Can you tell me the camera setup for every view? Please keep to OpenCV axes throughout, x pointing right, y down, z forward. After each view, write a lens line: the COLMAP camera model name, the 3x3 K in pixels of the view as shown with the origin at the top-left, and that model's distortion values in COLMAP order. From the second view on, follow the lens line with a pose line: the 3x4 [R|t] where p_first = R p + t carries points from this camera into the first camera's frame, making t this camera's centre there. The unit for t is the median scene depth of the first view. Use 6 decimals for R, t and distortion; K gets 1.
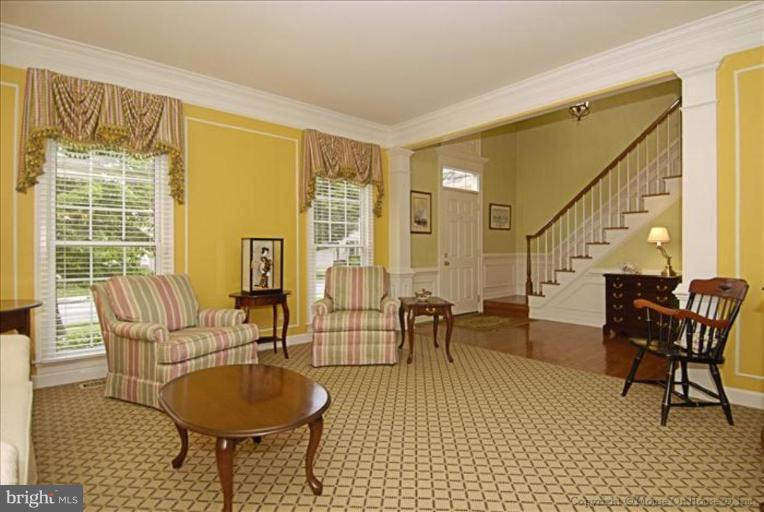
lens RADIAL K [[406.3, 0, 405.8], [0, 406.3, 252.4], [0, 0, 1]] dist [0.069260, -0.067245]
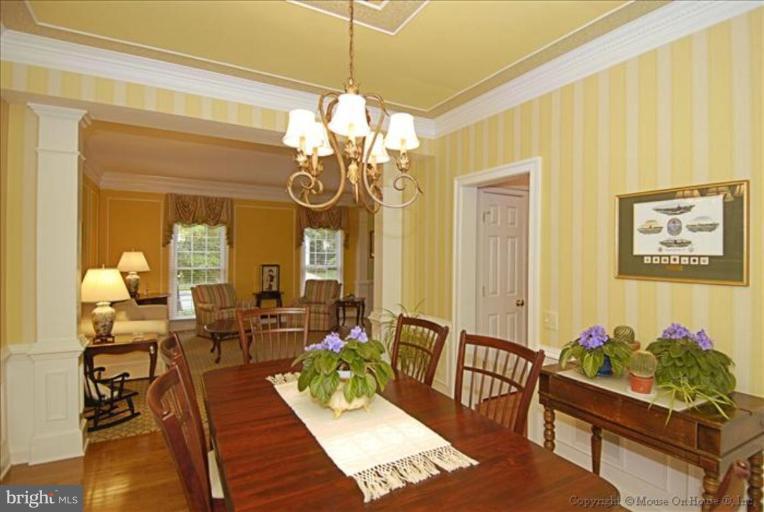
lens RADIAL K [[406.3, 0, 405.8], [0, 406.3, 252.4], [0, 0, 1]] dist [0.069260, -0.067245]
pose [[0.977739, 0.008616, -0.209648, 0.754294], [-0.009888, 0.999939, -0.005021, -0.097769], [0.209592, 0.006982, 0.977764, -0.845027]]
